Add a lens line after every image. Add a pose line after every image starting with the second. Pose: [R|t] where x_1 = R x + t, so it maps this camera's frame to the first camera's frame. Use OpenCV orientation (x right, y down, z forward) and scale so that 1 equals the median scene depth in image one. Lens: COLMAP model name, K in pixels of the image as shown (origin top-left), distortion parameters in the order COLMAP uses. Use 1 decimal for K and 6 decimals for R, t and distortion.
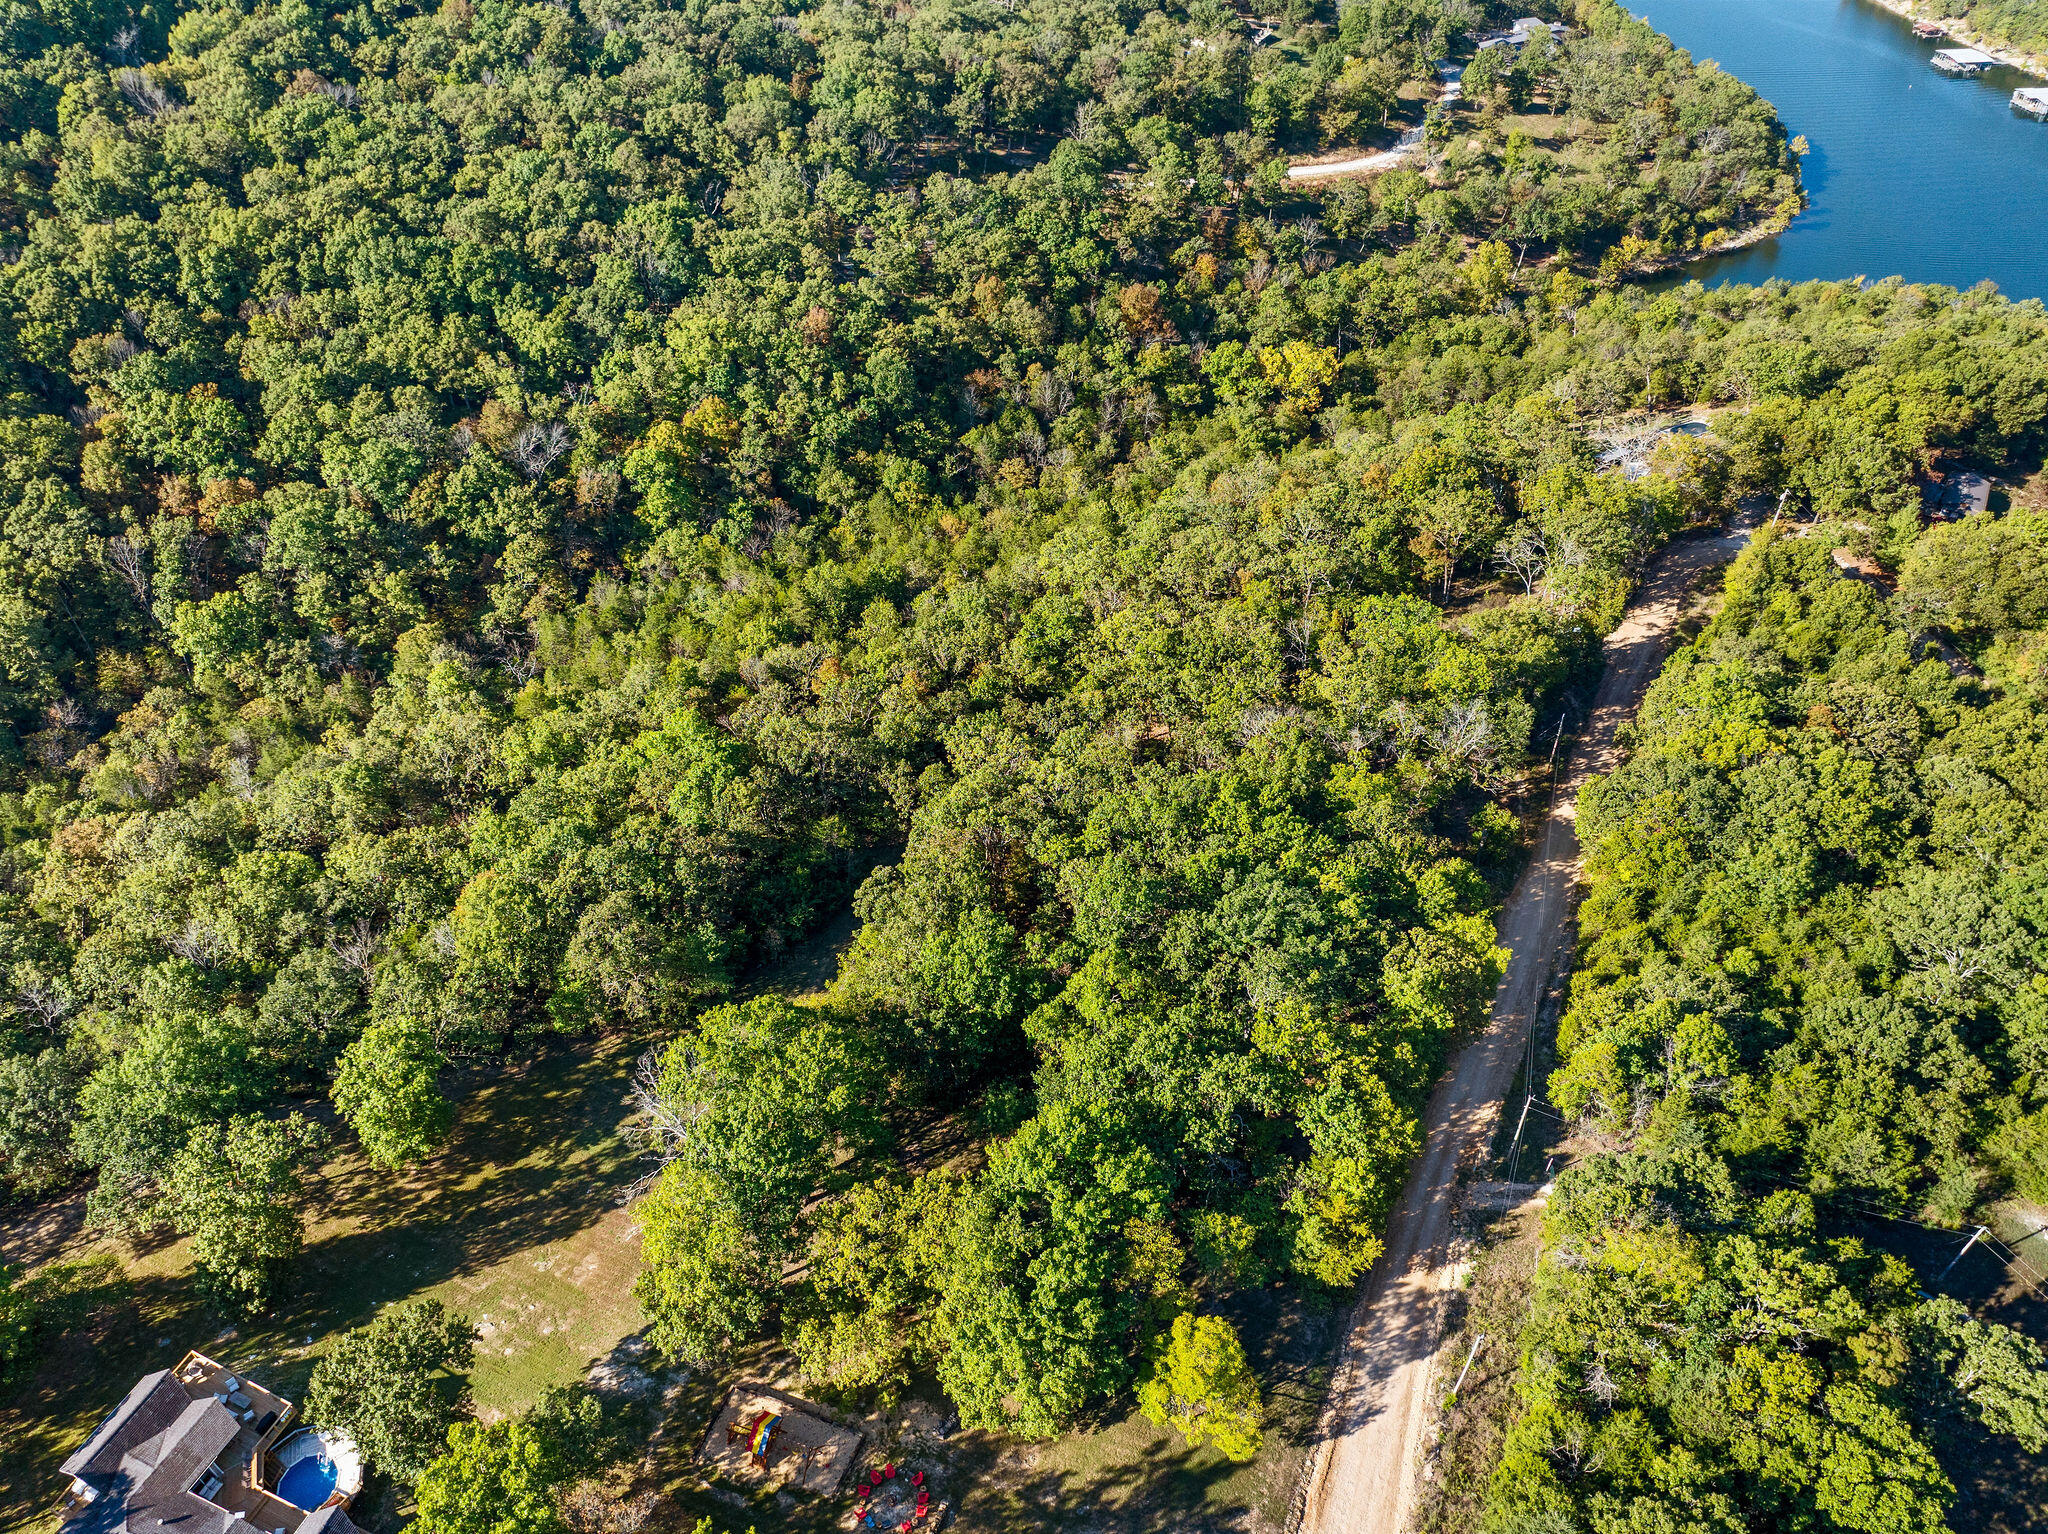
lens RADIAL K [[1443.6, 0, 1024.0], [0, 1443.6, 767.0], [0, 0, 1]] dist [-0.043787, 0.008878]
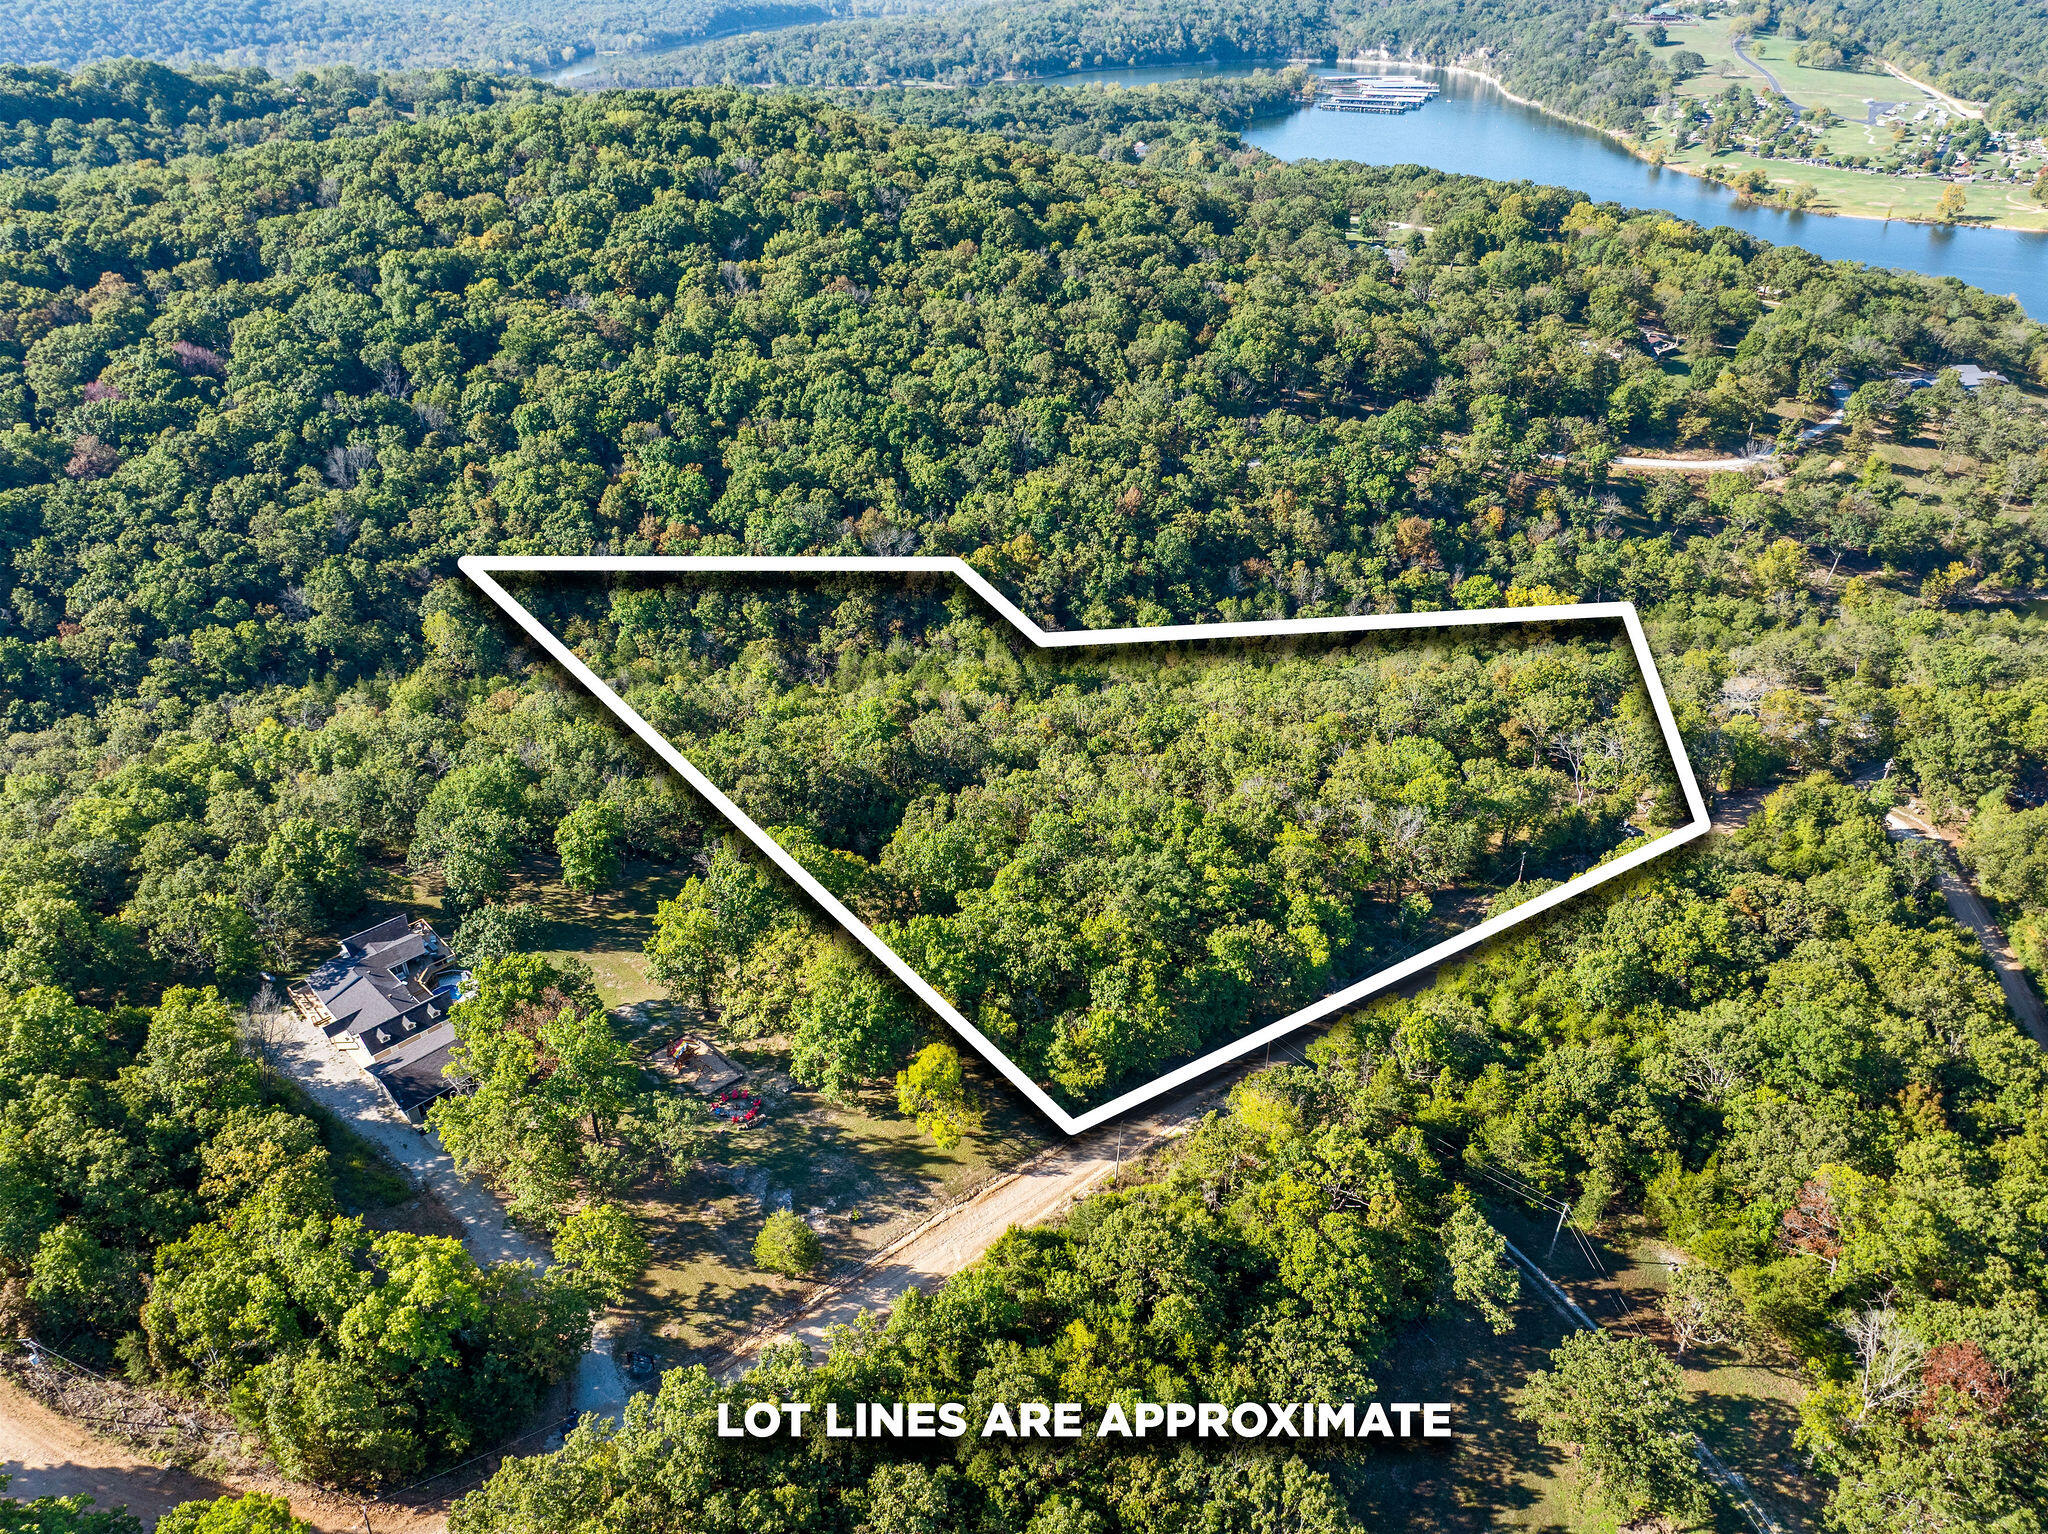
lens RADIAL K [[1443.6, 0, 1024.0], [0, 1443.6, 767.0], [0, 0, 1]] dist [-0.043787, 0.008878]
pose [[0.918139, 0.210273, -0.335866, 0.250289], [-0.263900, 0.956749, -0.122425, 0.101561], [0.295597, 0.201038, 0.933920, -0.179261]]
